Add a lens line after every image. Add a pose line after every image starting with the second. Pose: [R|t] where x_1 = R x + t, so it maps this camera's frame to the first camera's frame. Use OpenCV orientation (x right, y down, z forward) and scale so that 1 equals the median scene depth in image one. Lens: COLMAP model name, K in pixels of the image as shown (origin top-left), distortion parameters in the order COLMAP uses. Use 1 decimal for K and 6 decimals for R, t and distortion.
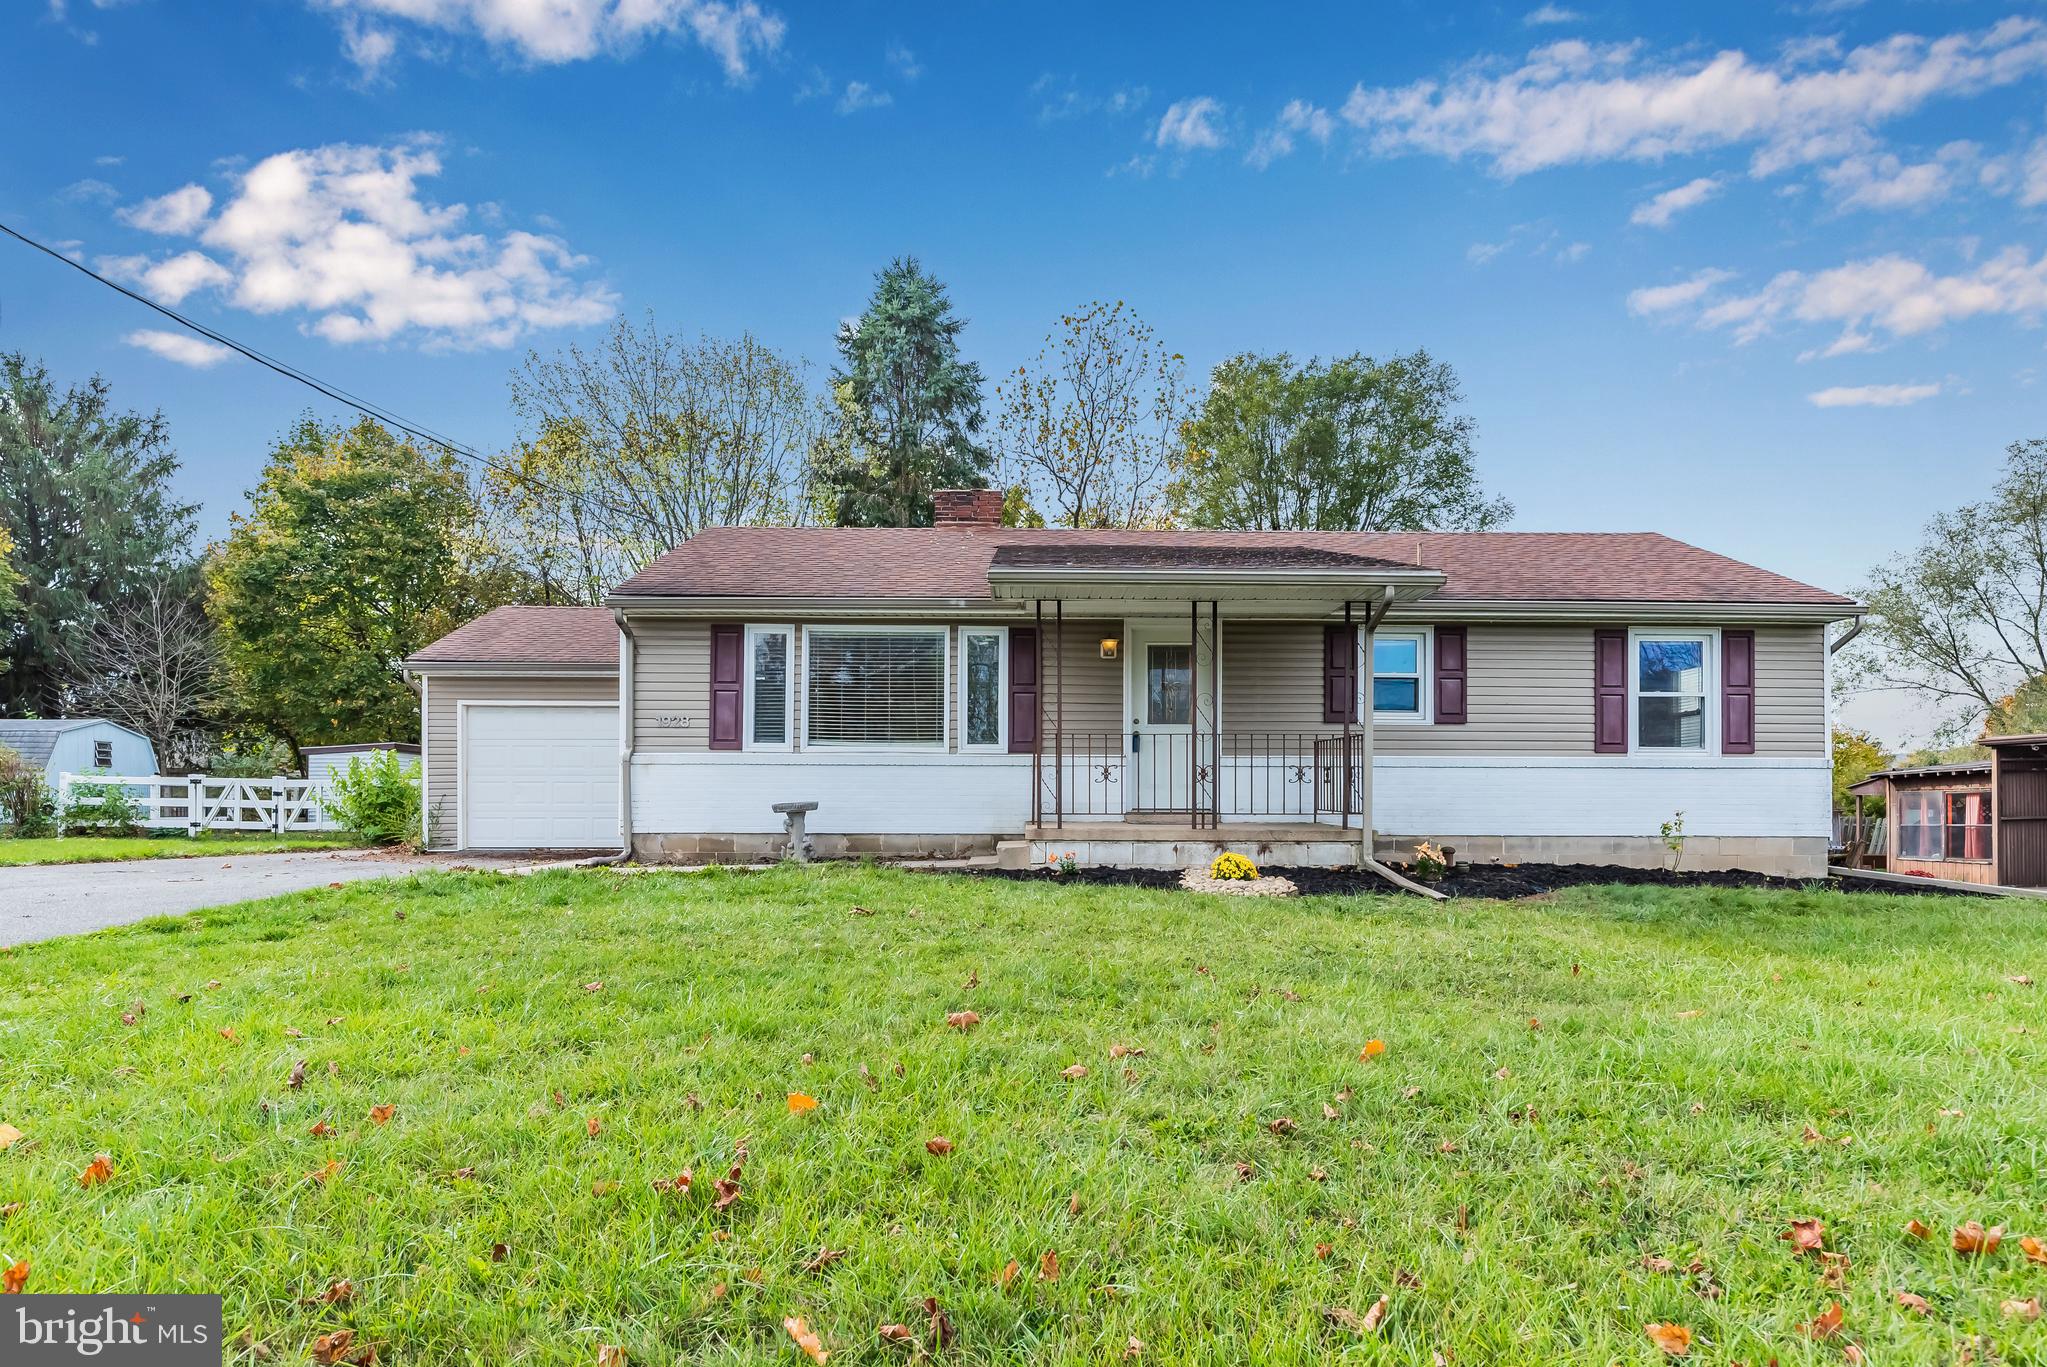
lens RADIAL K [[1018.0, 0, 1024.9], [0, 1018.0, 677.4], [0, 0, 1]] dist [0.001434, 0.000463]
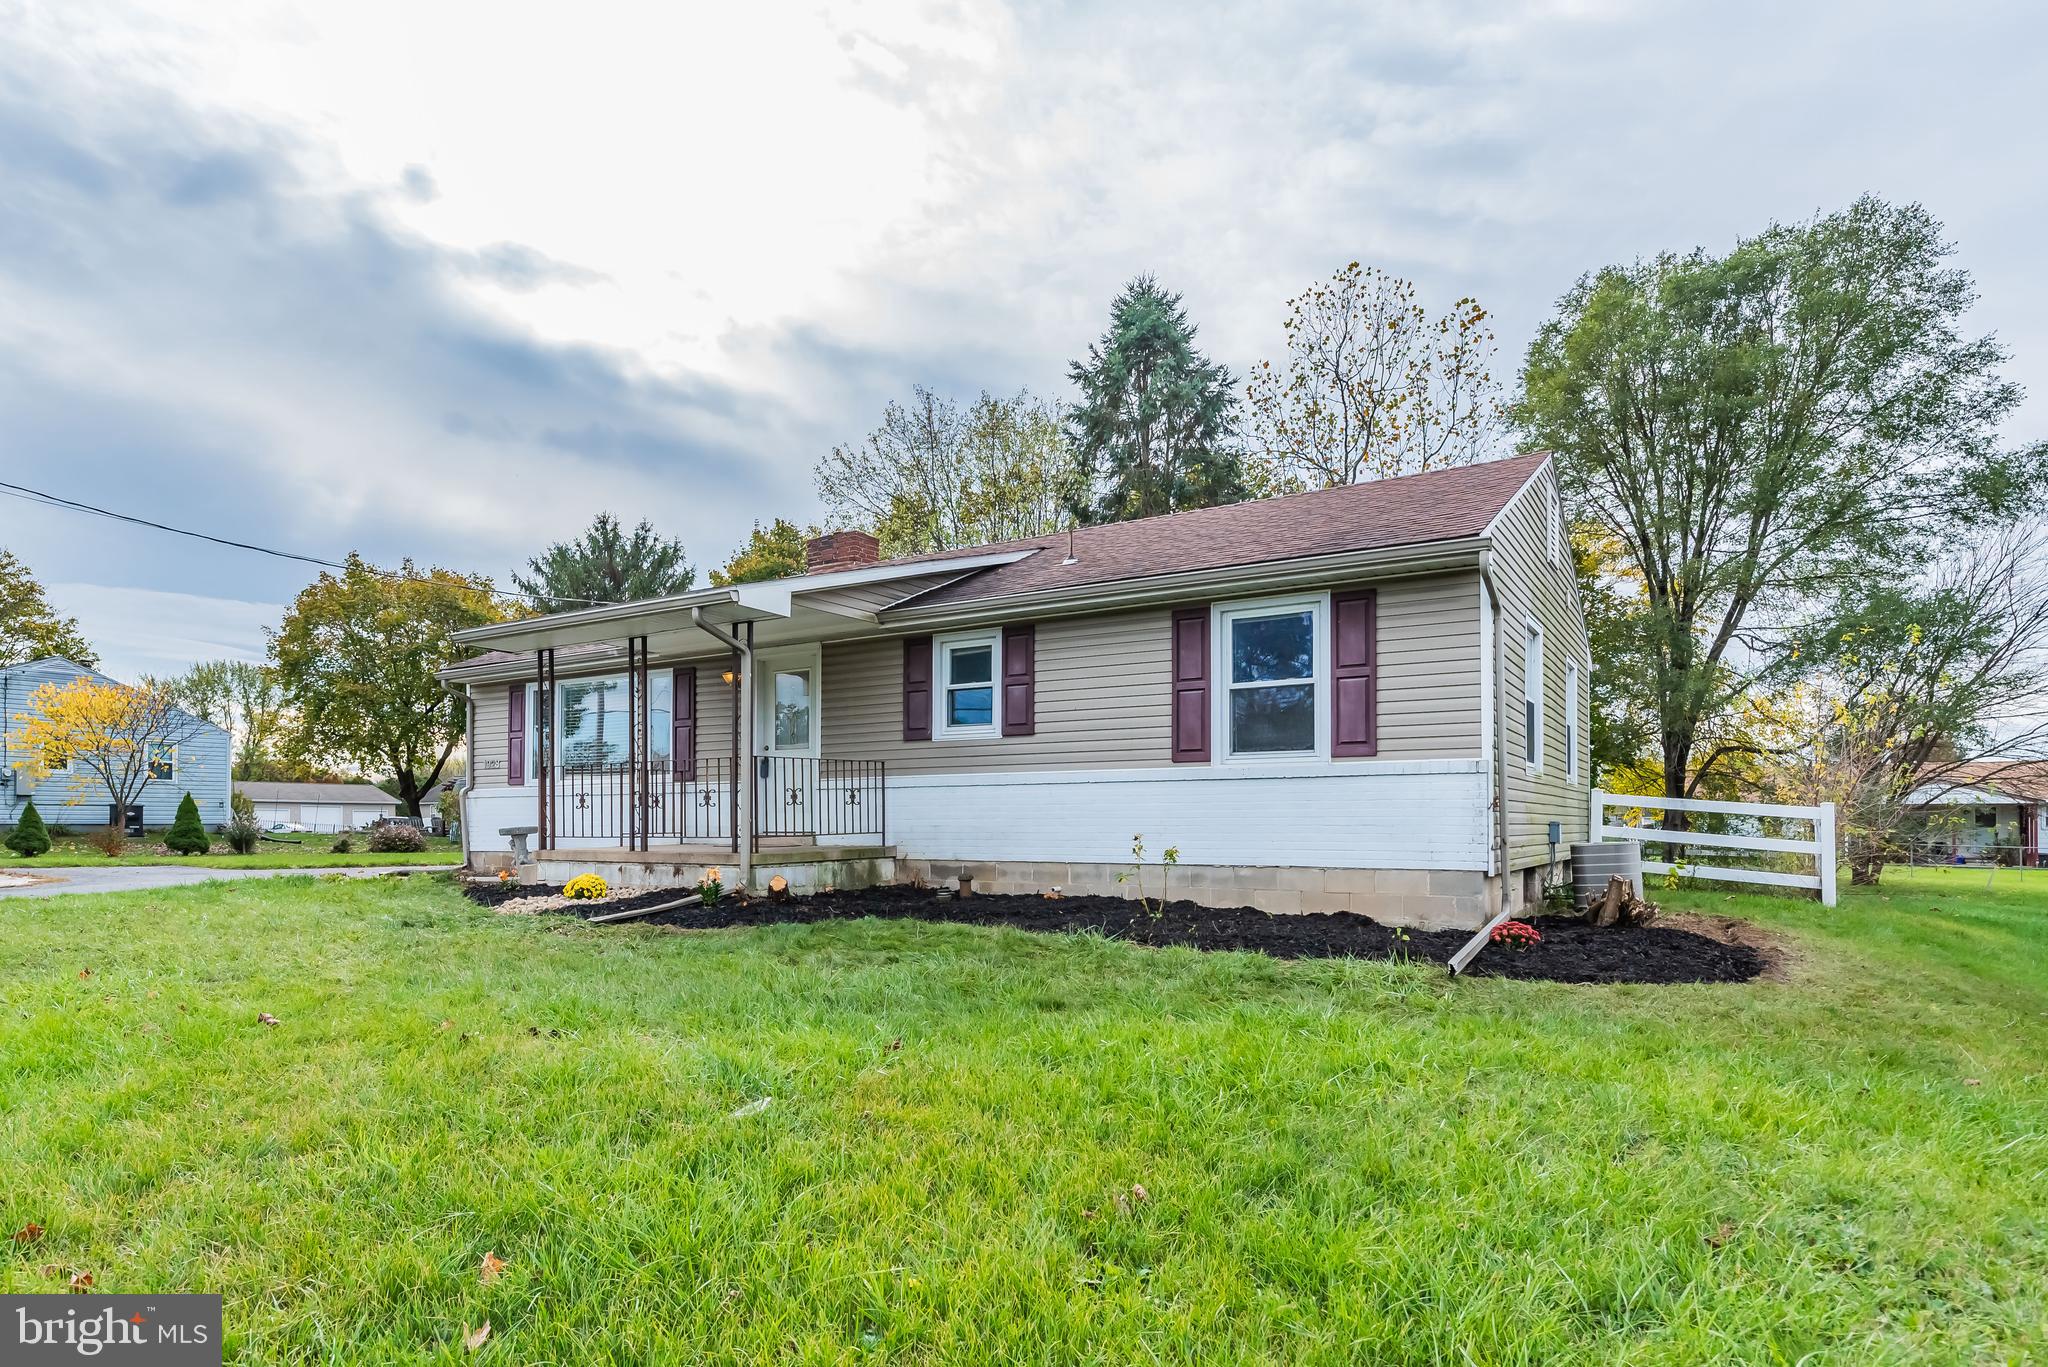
lens RADIAL K [[1018.5, 0, 1025.4], [0, 1018.5, 692.7], [0, 0, 1]] dist [0.001434, 0.000463]
pose [[0.856843, -0.070771, -0.510697, 0.877042], [0.068497, 0.997379, -0.023290, 0.029321], [0.511007, -0.015025, 0.859445, 0.239170]]
